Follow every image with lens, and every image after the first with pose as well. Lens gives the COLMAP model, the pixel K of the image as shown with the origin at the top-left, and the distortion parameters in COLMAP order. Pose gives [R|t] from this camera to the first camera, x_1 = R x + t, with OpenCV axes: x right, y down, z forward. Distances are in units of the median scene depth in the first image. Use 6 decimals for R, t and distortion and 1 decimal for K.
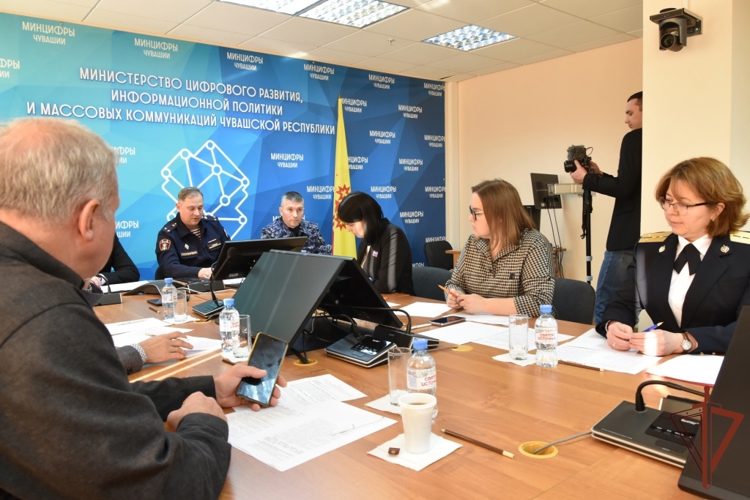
lens RADIAL K [[600.5, 0, 374.8], [0, 600.5, 238.3], [0, 0, 1]] dist [-0.004977, -0.003133]
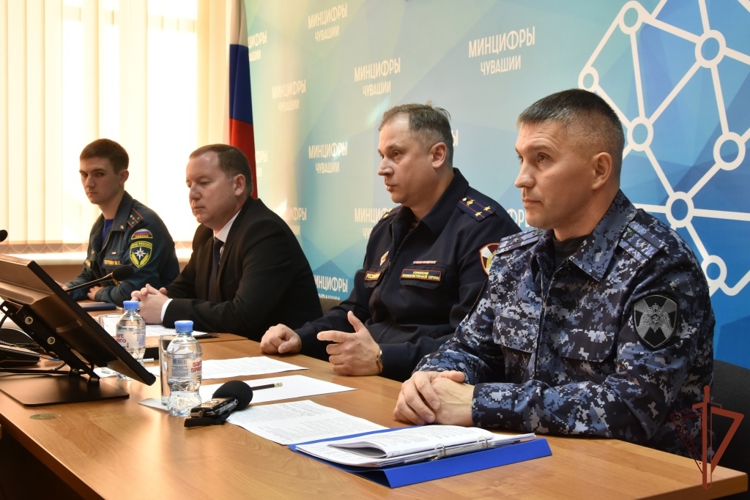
lens RADIAL K [[1019.3, 0, 375.0], [0, 1019.3, 250.0], [0, 0, 1]] dist [0.149644, -0.064331]
pose [[-0.116141, 0.043086, -0.992298, 0.274012], [-0.086988, 0.994778, 0.053375, -0.027704], [0.989416, 0.092517, -0.111787, 0.901764]]
